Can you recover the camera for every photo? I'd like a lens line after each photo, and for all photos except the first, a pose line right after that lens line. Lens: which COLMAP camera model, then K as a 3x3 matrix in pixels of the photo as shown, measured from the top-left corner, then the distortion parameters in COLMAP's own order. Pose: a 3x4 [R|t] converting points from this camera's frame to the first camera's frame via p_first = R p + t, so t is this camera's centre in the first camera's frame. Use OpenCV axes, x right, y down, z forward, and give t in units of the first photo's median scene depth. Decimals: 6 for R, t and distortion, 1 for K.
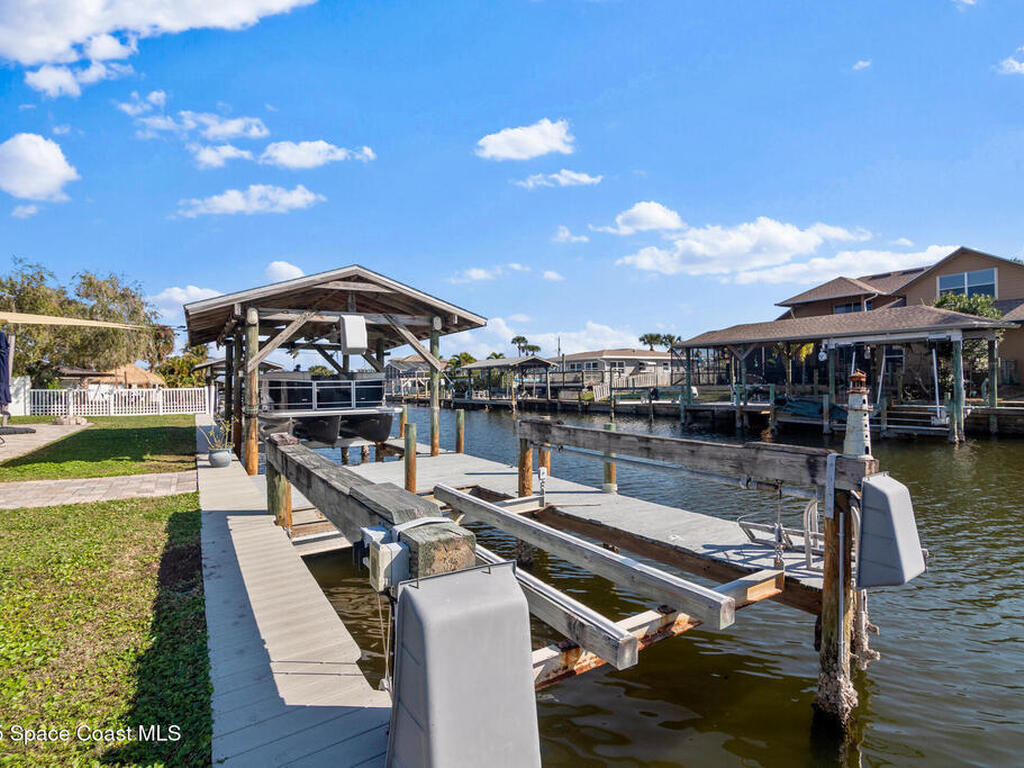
lens RADIAL K [[515.7, 0, 516.4], [0, 515.7, 382.7], [0, 0, 1]] dist [-0.004968, -0.000785]
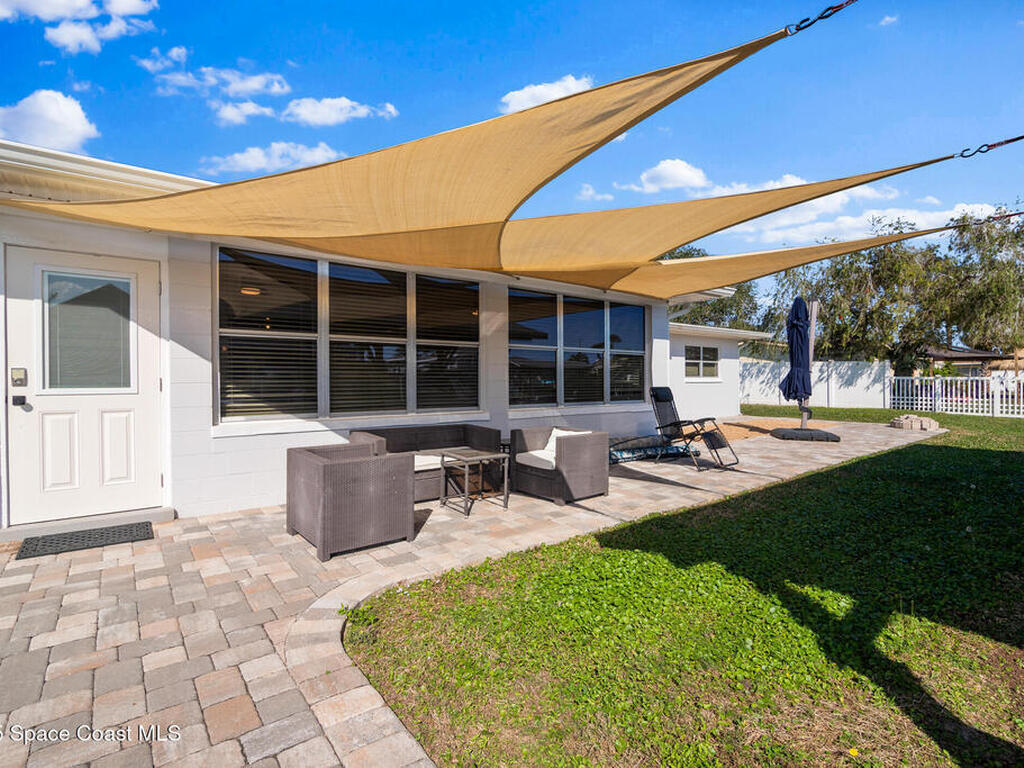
lens RADIAL K [[515.7, 0, 516.4], [0, 515.7, 382.7], [0, 0, 1]] dist [-0.004968, -0.000785]
pose [[0.106190, 0.015323, -0.994228, -0.184258], [0.010665, 0.999806, 0.016548, 0.002905], [0.994289, -0.012361, 0.106006, 0.300736]]
